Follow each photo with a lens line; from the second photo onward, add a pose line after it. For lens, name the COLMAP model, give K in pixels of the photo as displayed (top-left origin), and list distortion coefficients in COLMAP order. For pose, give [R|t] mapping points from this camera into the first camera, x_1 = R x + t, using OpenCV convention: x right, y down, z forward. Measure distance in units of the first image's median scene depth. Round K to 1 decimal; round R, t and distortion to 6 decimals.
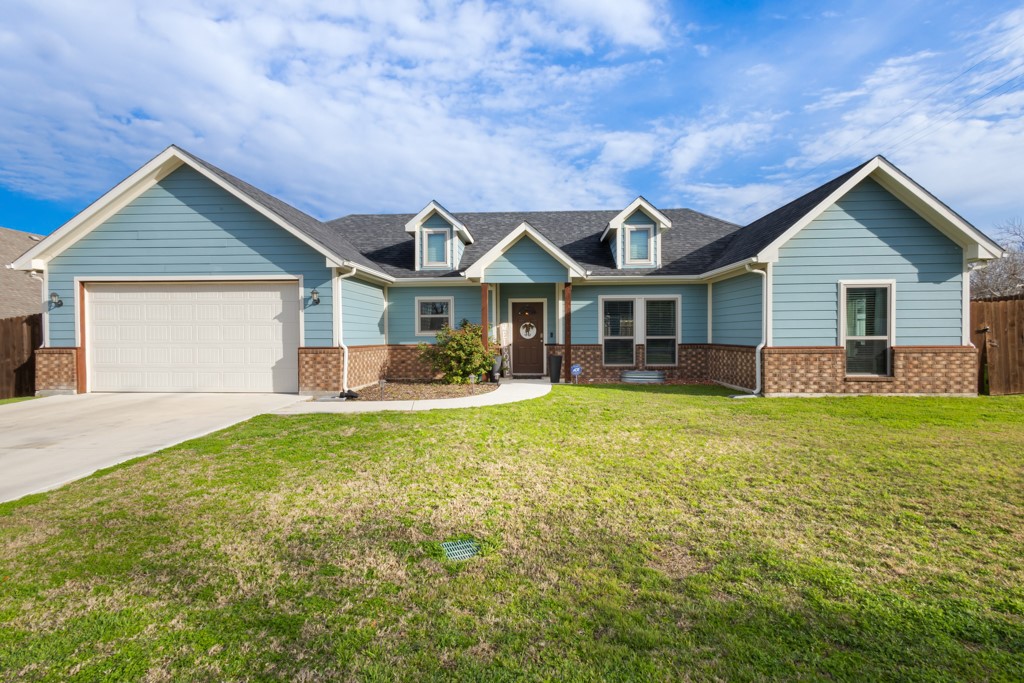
lens RADIAL K [[469.9, 0, 514.0], [0, 469.9, 341.2], [0, 0, 1]] dist [0.003533, 0.000321]
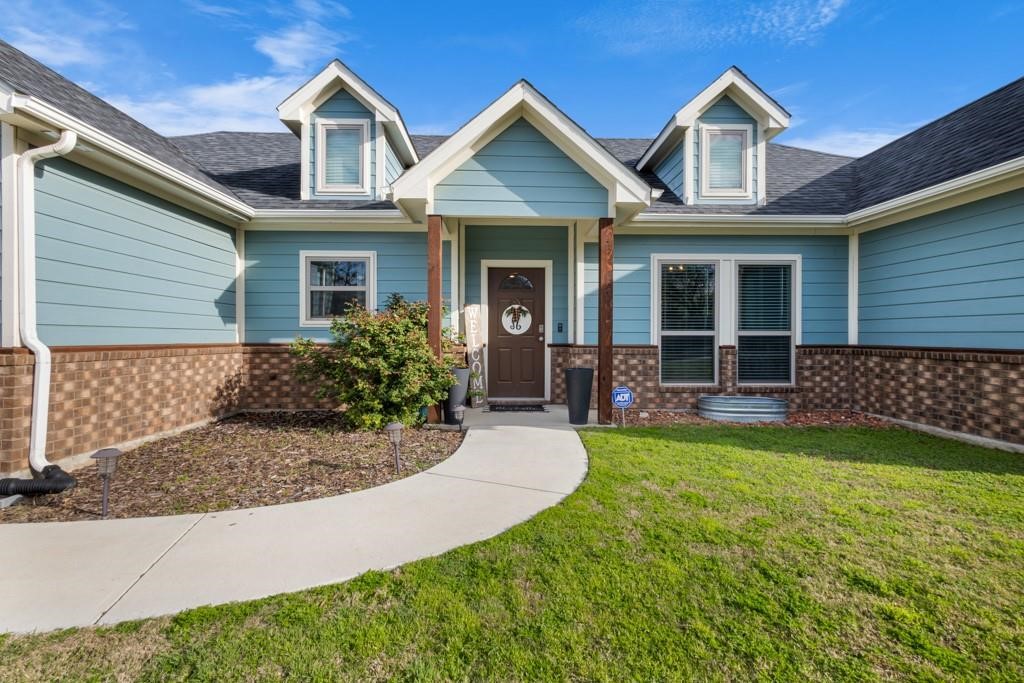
lens RADIAL K [[469.9, 0, 509.2], [0, 469.9, 338.5], [0, 0, 1]] dist [0.003533, 0.000321]
pose [[0.997383, 0.007166, 0.071946, -0.018807], [-0.006596, 0.999945, -0.008155, 0.004387], [-0.072000, 0.007659, 0.997375, 0.482939]]
